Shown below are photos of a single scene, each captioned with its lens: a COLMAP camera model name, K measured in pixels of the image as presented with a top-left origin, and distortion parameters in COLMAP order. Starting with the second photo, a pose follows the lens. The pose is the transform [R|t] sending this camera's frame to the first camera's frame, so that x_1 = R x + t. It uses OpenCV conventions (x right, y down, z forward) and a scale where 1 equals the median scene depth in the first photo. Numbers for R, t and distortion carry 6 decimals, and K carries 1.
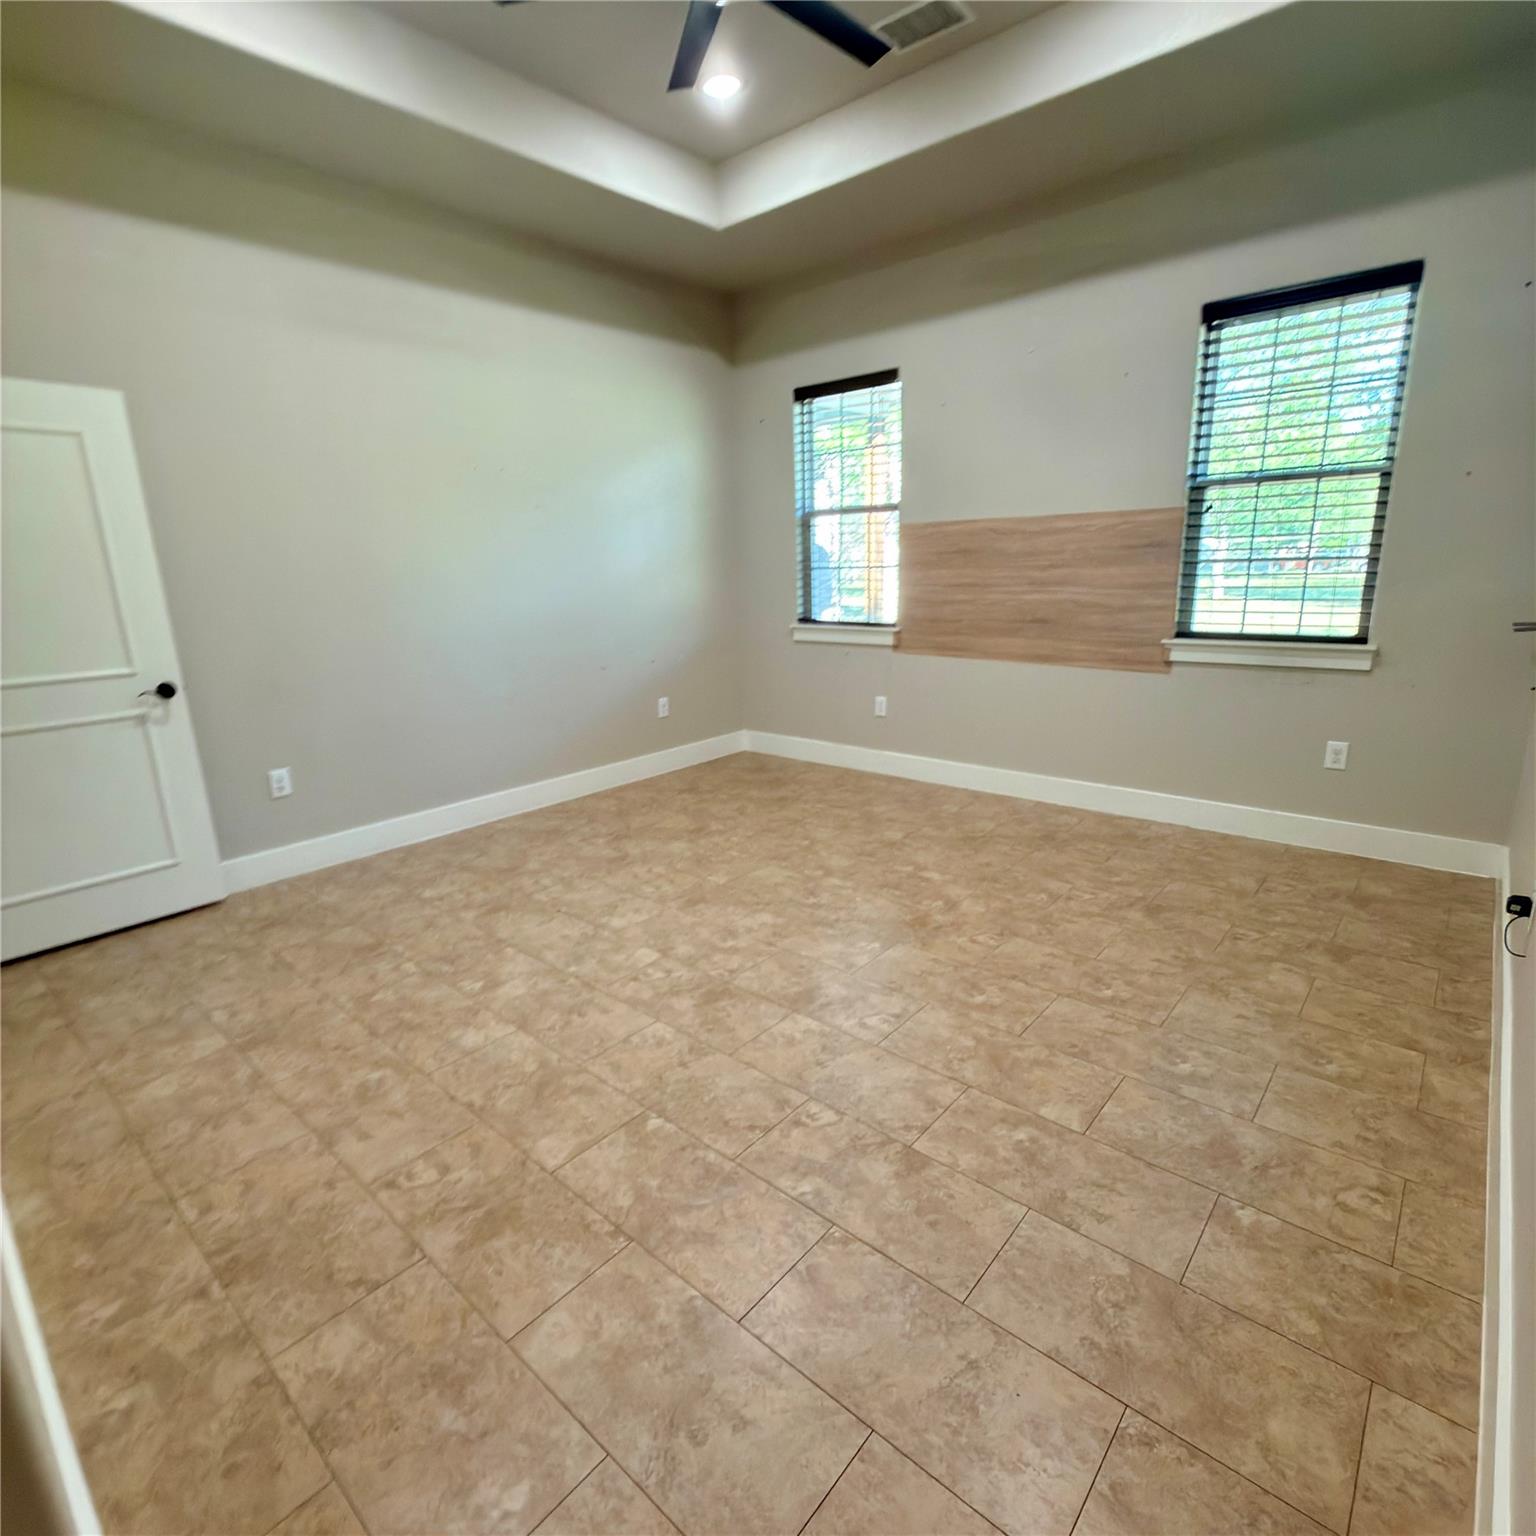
lens RADIAL K [[818.0, 0, 770.3], [0, 818.0, 770.9], [0, 0, 1]] dist [-0.000884, 0.000282]
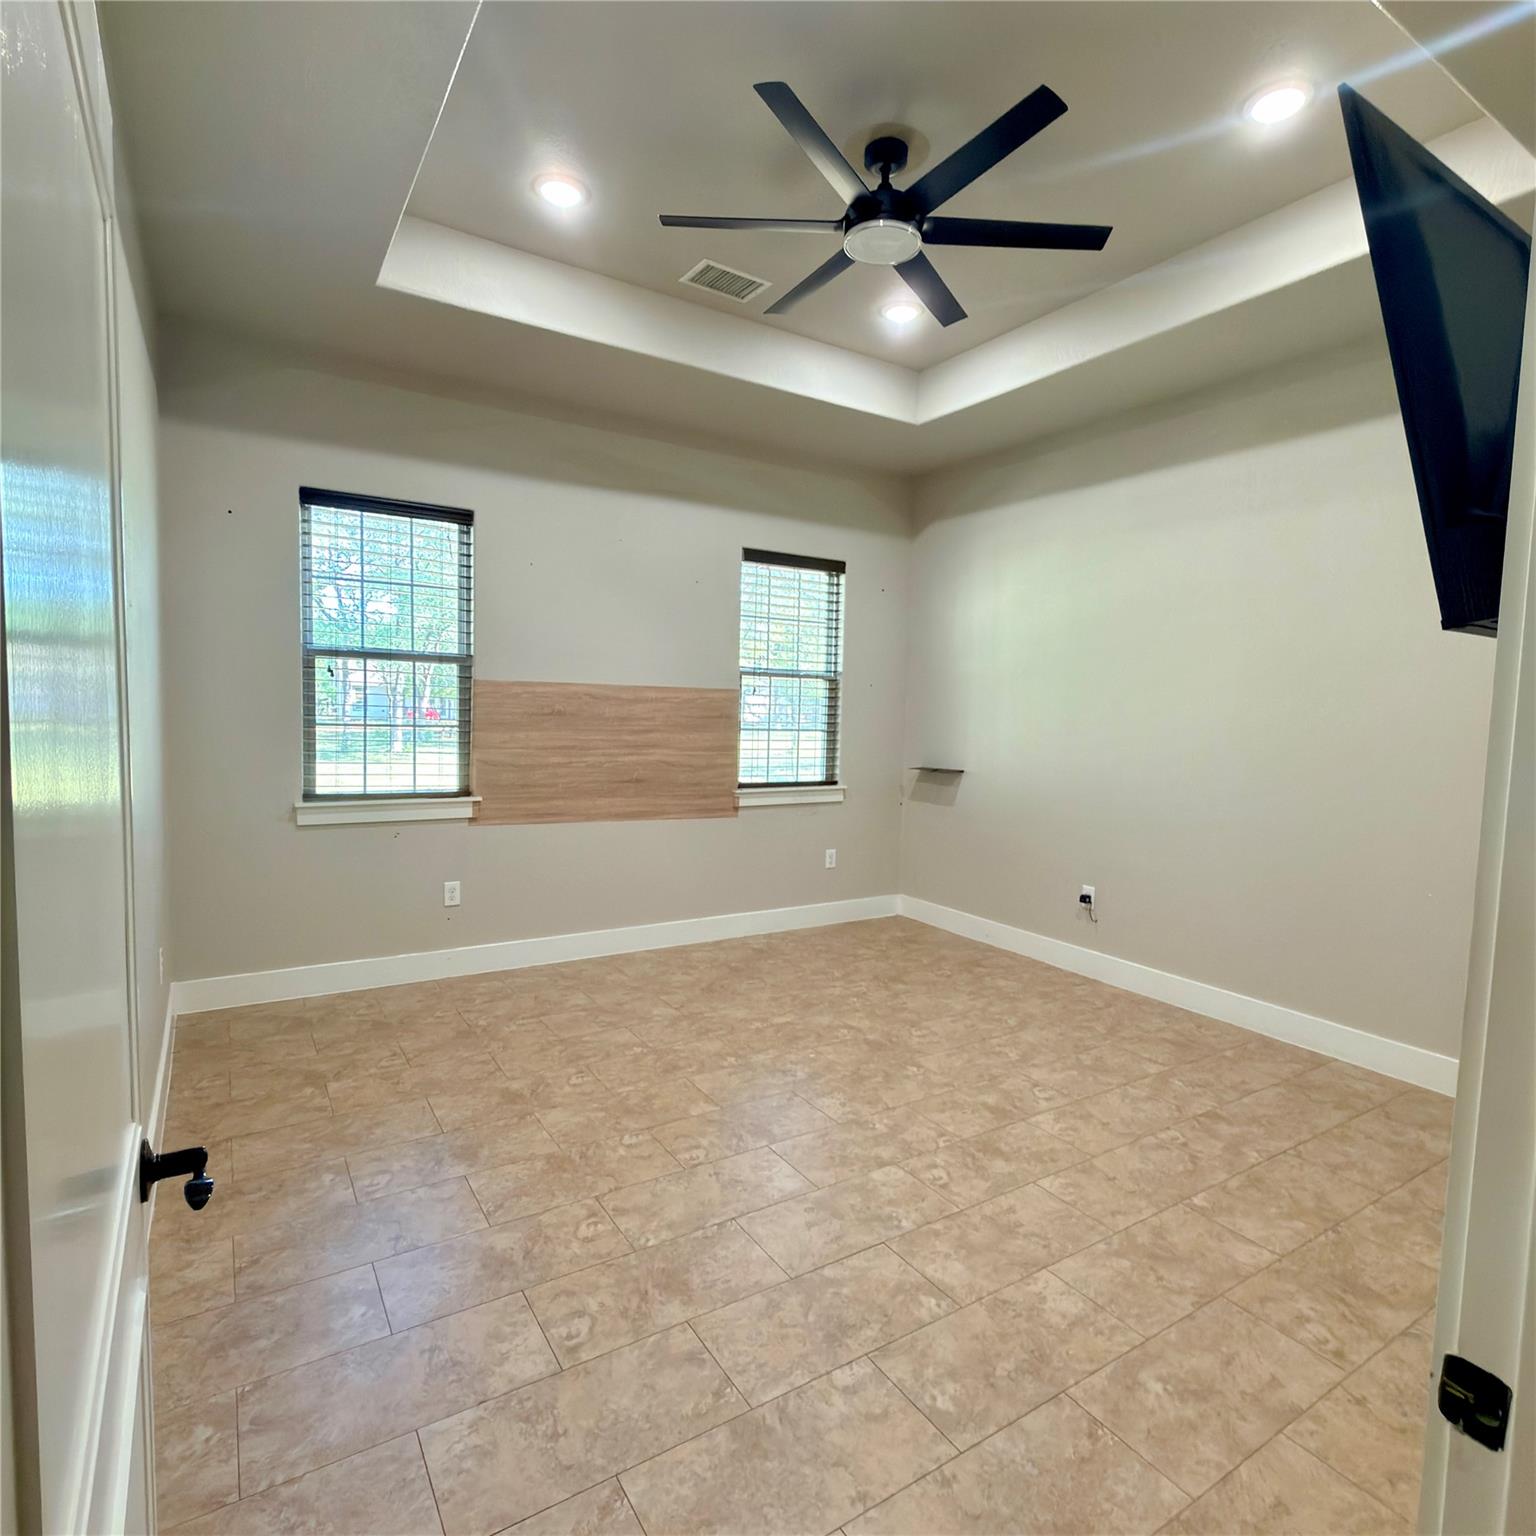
lens RADIAL K [[864.7, 0, 770.0], [0, 864.7, 772.5], [0, 0, 1]] dist [-0.002498, 0.001452]
pose [[0.278904, -0.034913, 0.959684, -0.915231], [0.205359, 0.978390, -0.024088, -0.170217], [-0.938105, 0.203798, 0.280047, 0.674682]]
